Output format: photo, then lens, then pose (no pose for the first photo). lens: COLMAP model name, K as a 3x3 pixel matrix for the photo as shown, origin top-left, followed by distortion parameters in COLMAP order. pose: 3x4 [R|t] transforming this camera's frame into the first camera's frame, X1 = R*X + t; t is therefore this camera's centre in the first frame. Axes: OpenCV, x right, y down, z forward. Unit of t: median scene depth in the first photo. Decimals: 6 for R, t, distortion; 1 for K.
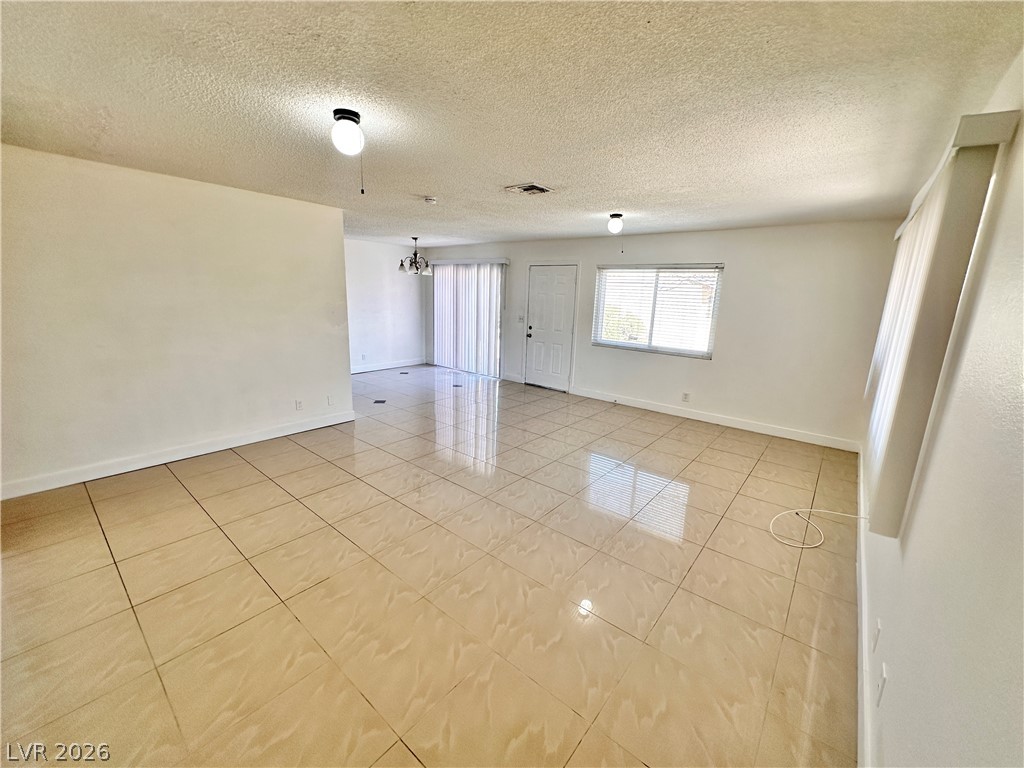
lens RADIAL K [[410.0, 0, 511.5], [0, 410.0, 375.8], [0, 0, 1]] dist [-0.001816, 0.000930]
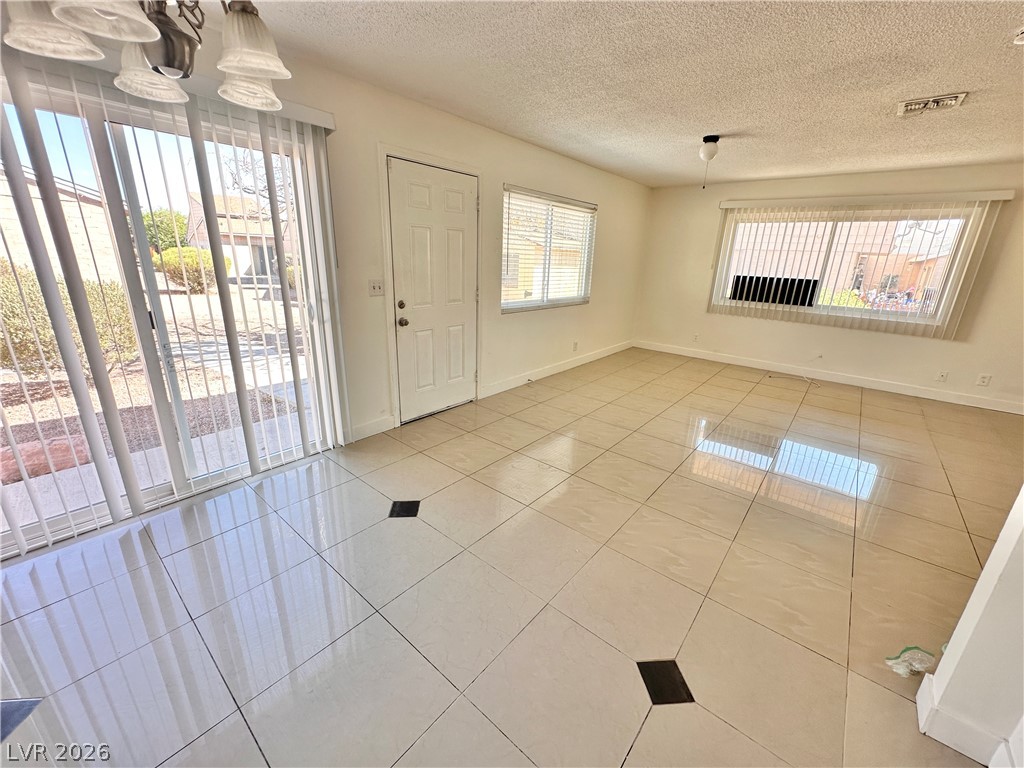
lens RADIAL K [[410.0, 0, 512.9], [0, 410.0, 383.4], [0, 0, 1]] dist [-0.001816, 0.000930]
pose [[-0.005906, -0.350296, 0.936620, -0.471580], [0.142805, 0.926741, 0.347502, -0.204230], [-0.989733, 0.135807, 0.044551, 1.003968]]
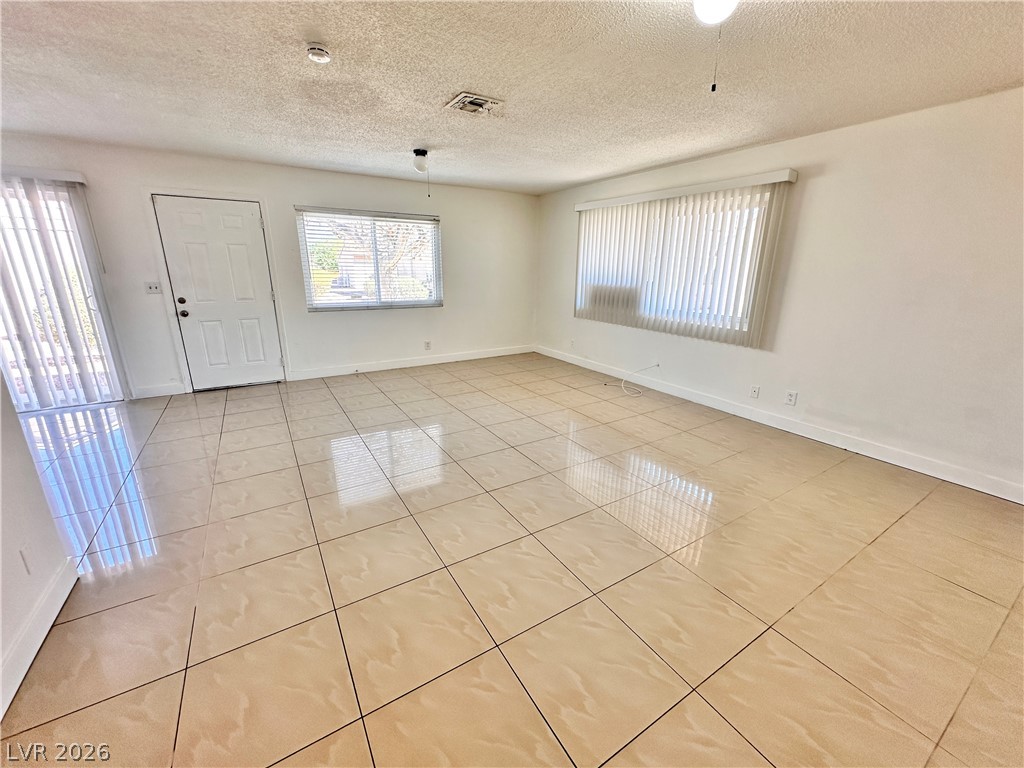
lens RADIAL K [[410.0, 0, 508.5], [0, 410.0, 378.0], [0, 0, 1]] dist [-0.001816, 0.000930]
pose [[0.312997, -0.298916, 0.901489, -0.447194], [0.175751, 0.951017, 0.254318, -0.089821], [-0.933351, 0.078837, 0.350200, 0.390869]]
